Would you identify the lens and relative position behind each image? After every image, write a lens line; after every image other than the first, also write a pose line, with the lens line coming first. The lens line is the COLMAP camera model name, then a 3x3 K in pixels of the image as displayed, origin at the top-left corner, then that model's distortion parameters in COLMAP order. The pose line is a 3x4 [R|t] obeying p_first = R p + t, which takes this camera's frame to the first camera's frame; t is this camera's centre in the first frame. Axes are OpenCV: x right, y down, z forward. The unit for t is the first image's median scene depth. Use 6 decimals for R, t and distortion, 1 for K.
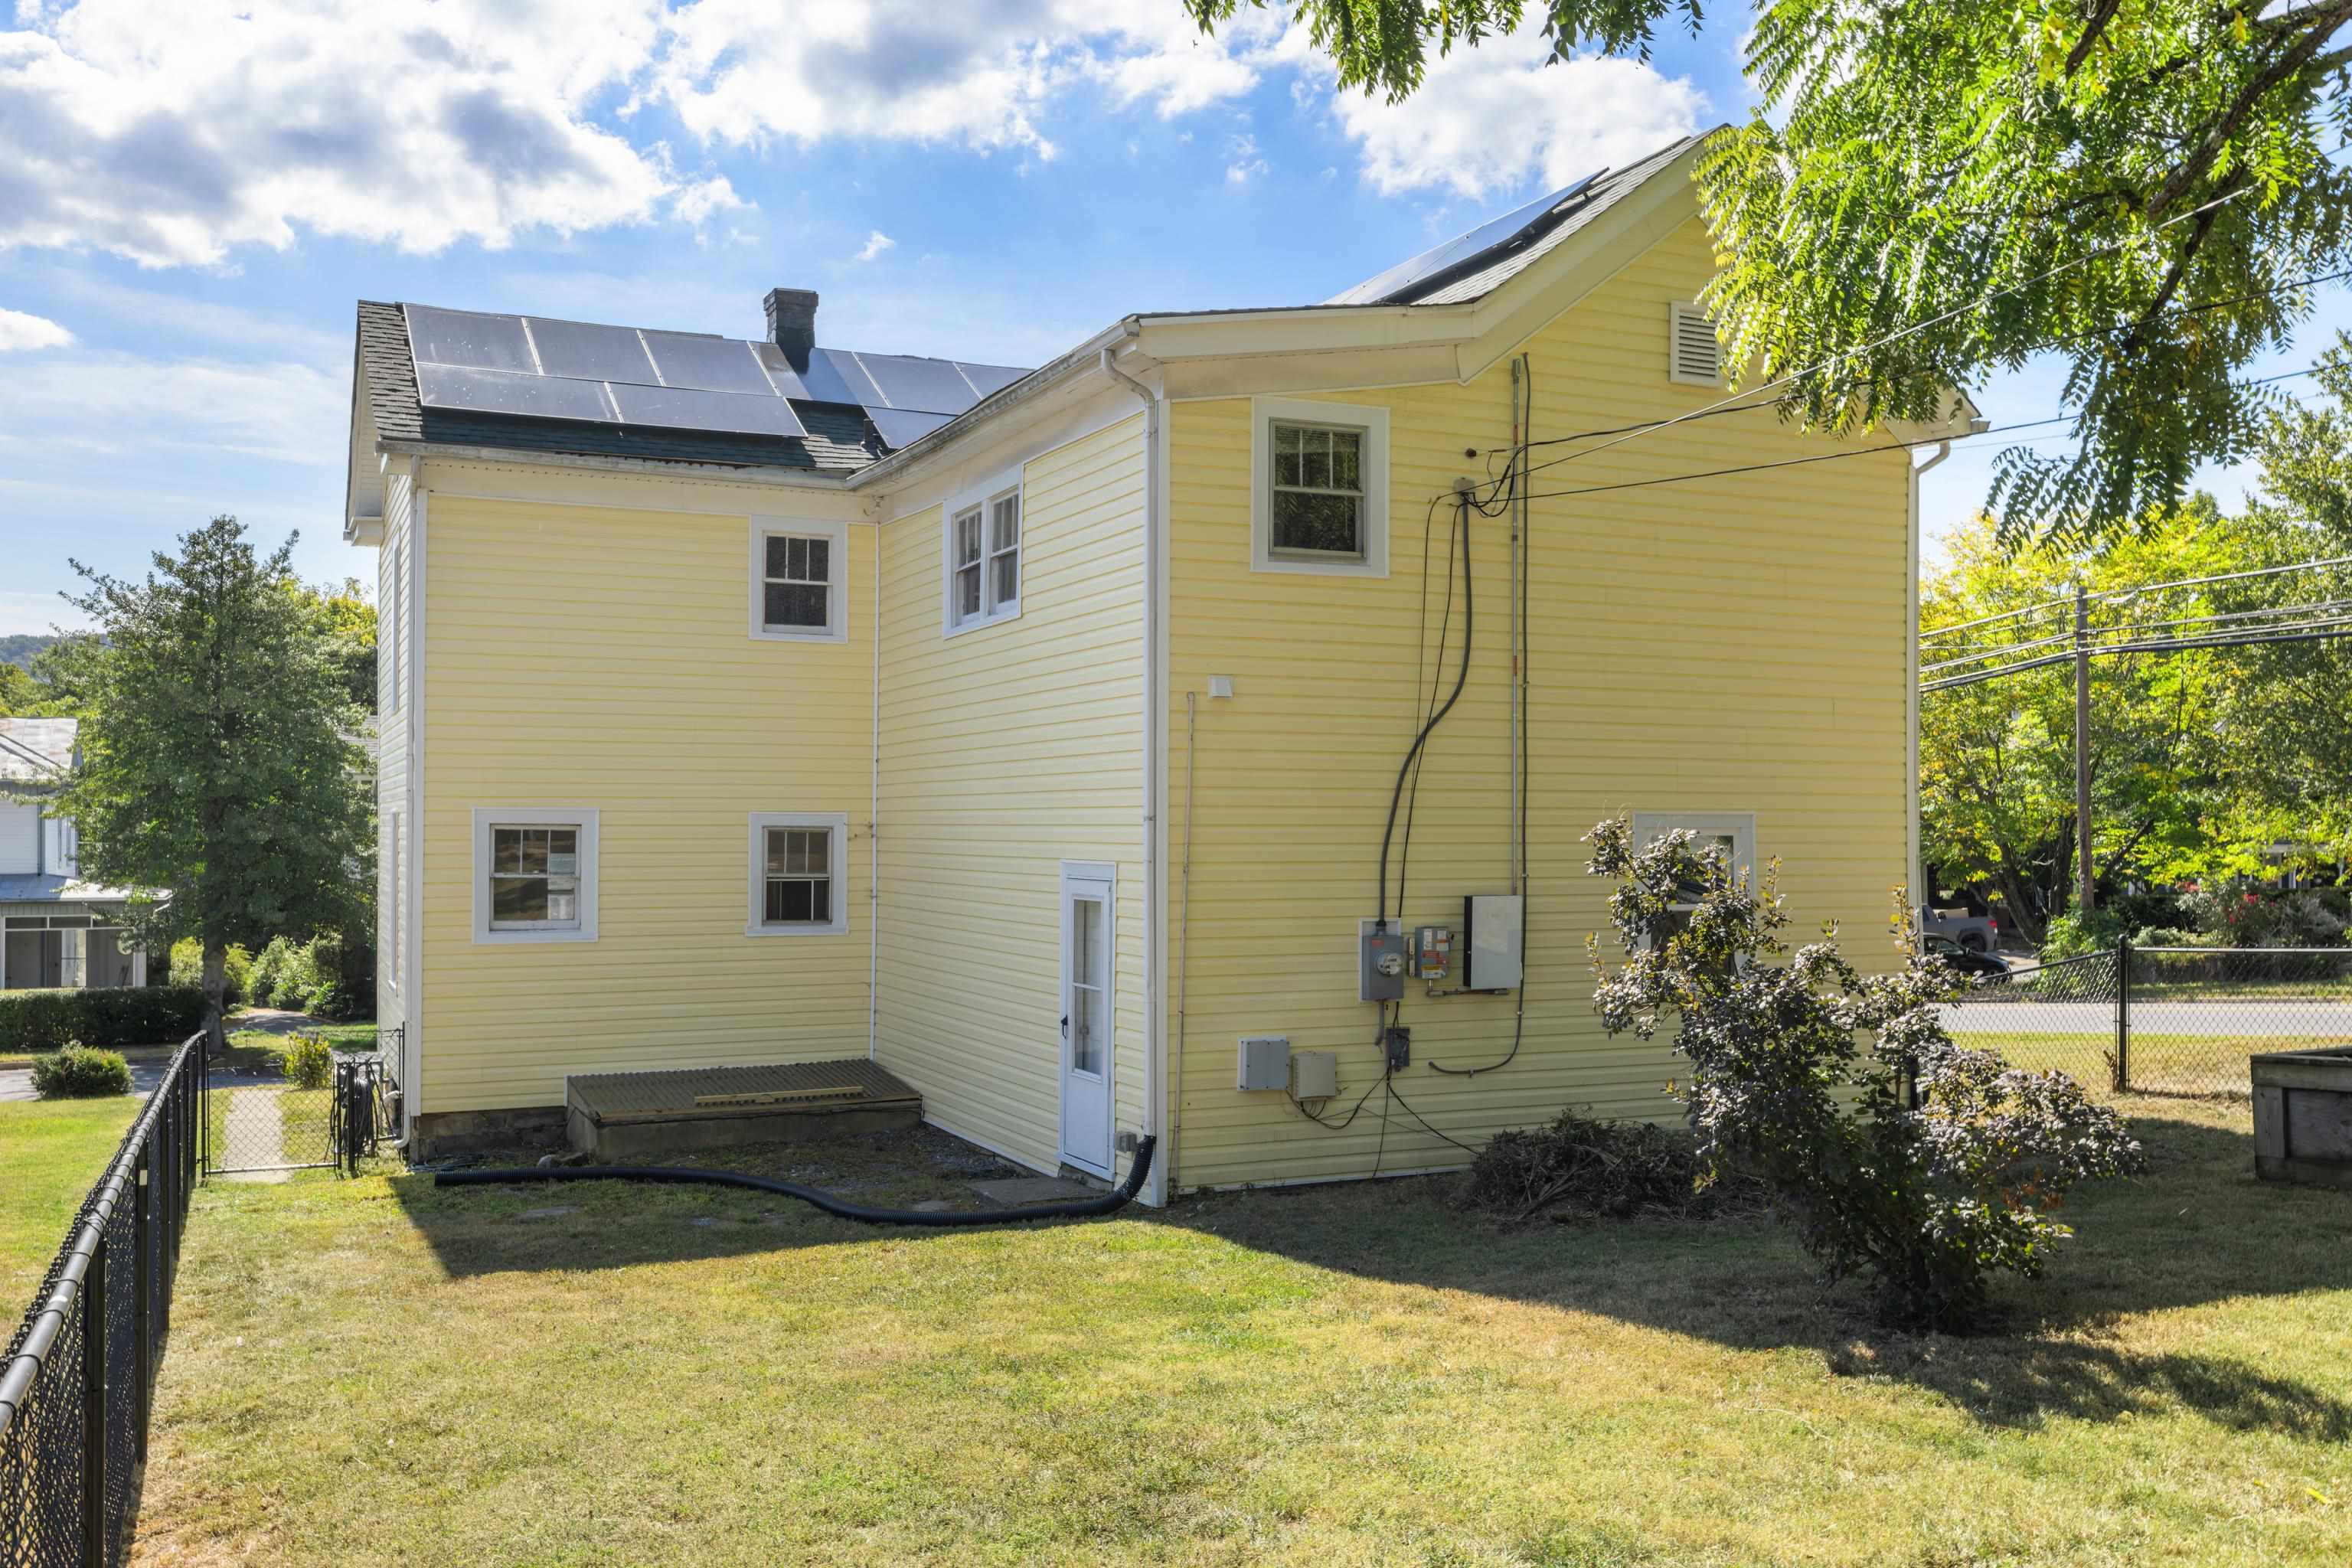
lens RADIAL K [[2029.6, 0, 1176.0], [0, 2029.6, 784.0], [0, 0, 1]] dist [-0.007847, 0.006966]
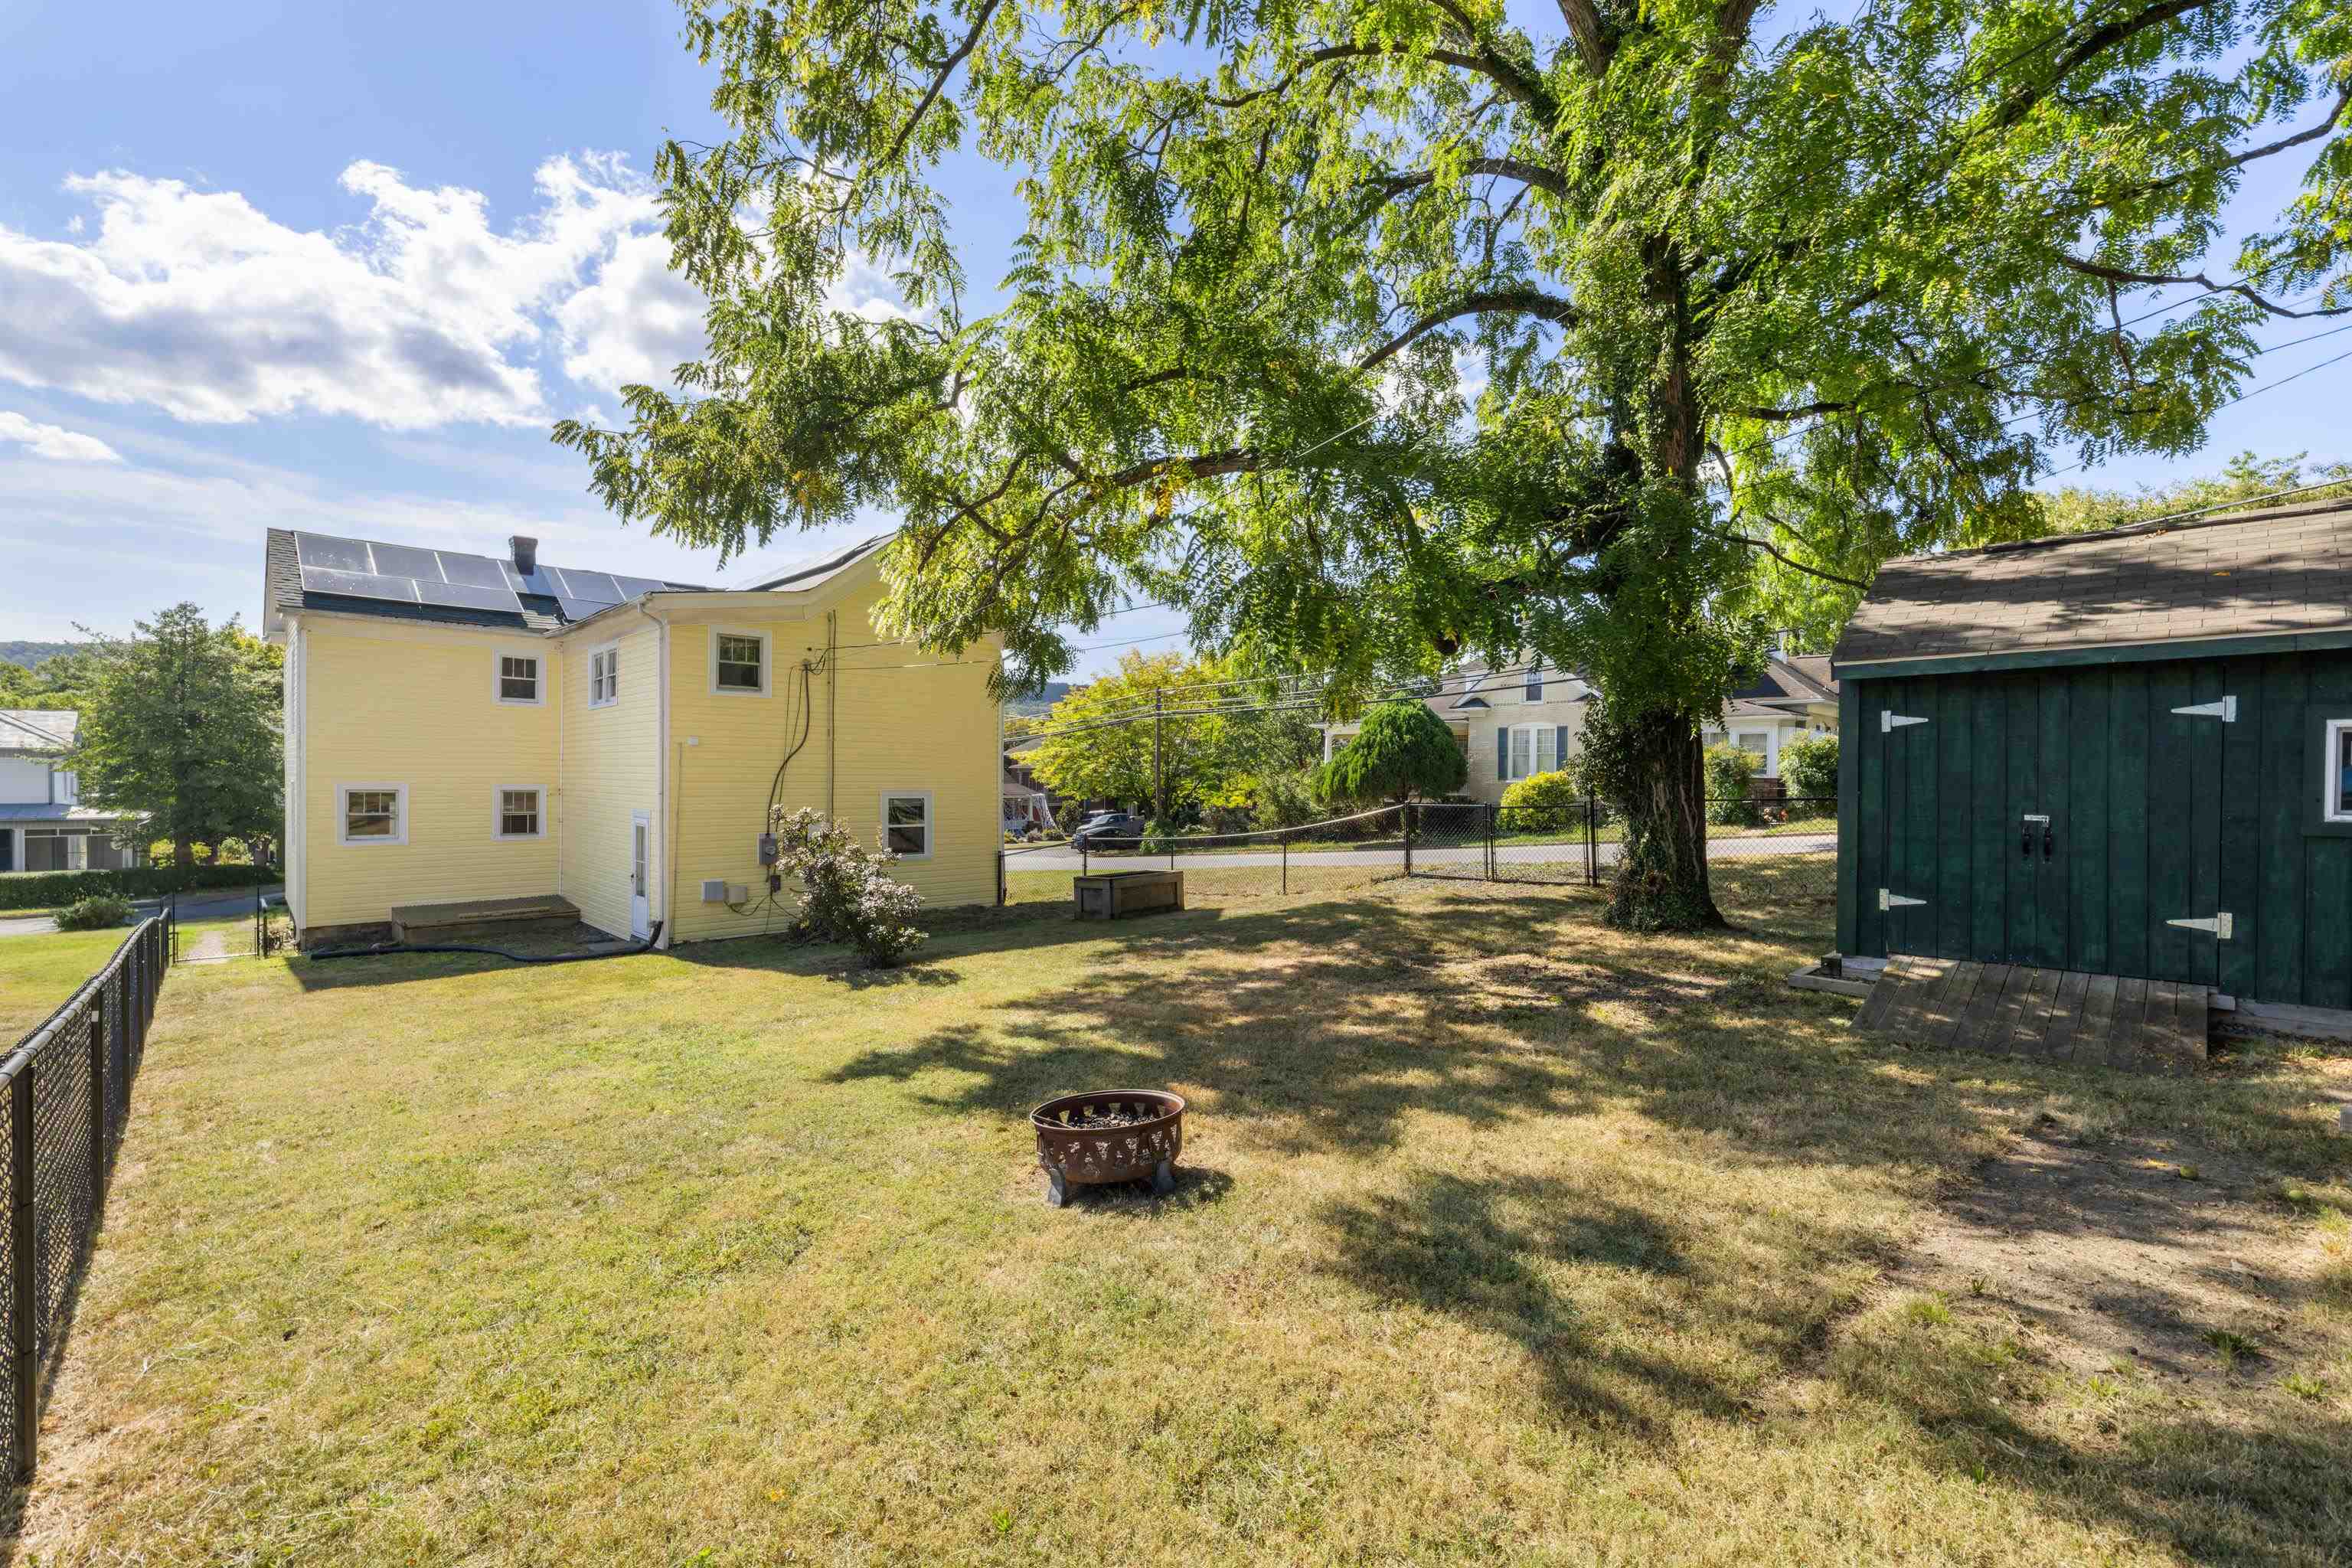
lens RADIAL K [[987.9, 0, 1174.6], [0, 987.9, 783.1], [0, 0, 1]] dist [-0.000996, -0.000268]
pose [[0.941208, 0.005994, 0.337775, 0.126444], [-0.016308, 0.999483, 0.027704, -0.029379], [-0.337434, -0.031584, 0.940819, -0.257680]]
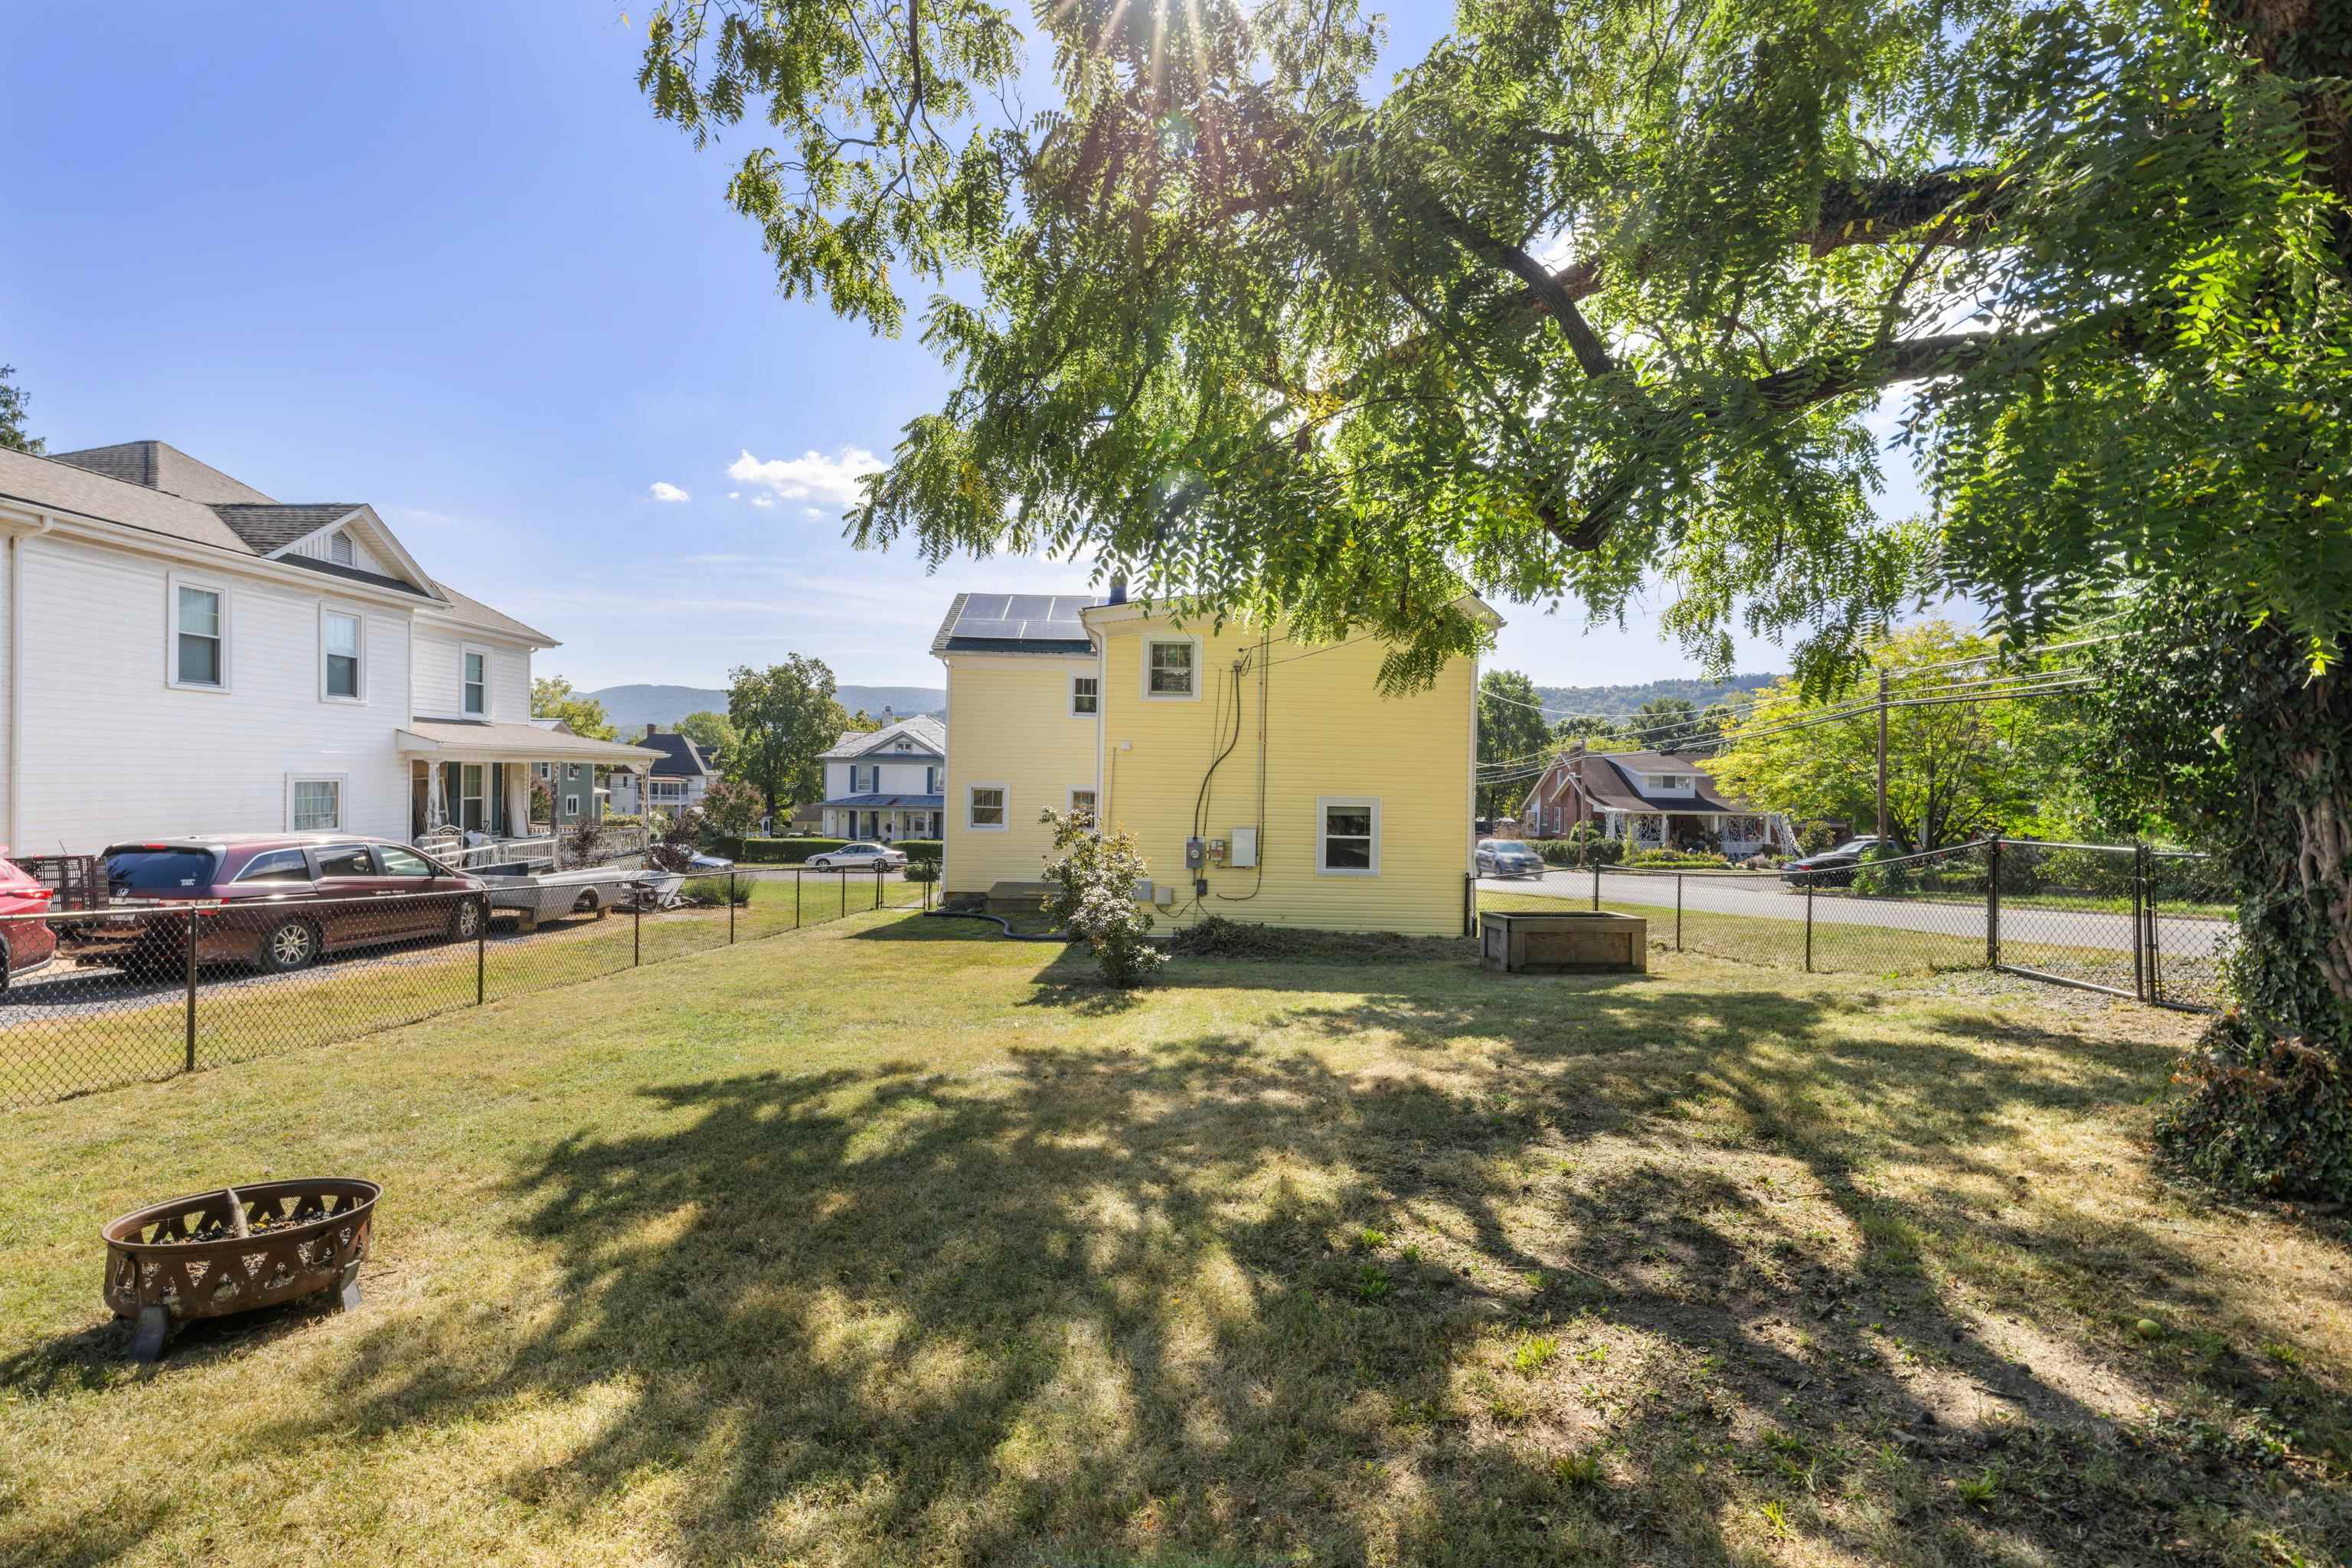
lens RADIAL K [[987.9, 0, 1174.6], [0, 987.9, 783.1], [0, 0, 1]] dist [-0.000996, -0.000268]
pose [[0.913907, 0.021293, -0.405364, 0.447736], [-0.011218, 0.999567, 0.027212, -0.025898], [0.405768, -0.020322, 0.913750, -0.106688]]
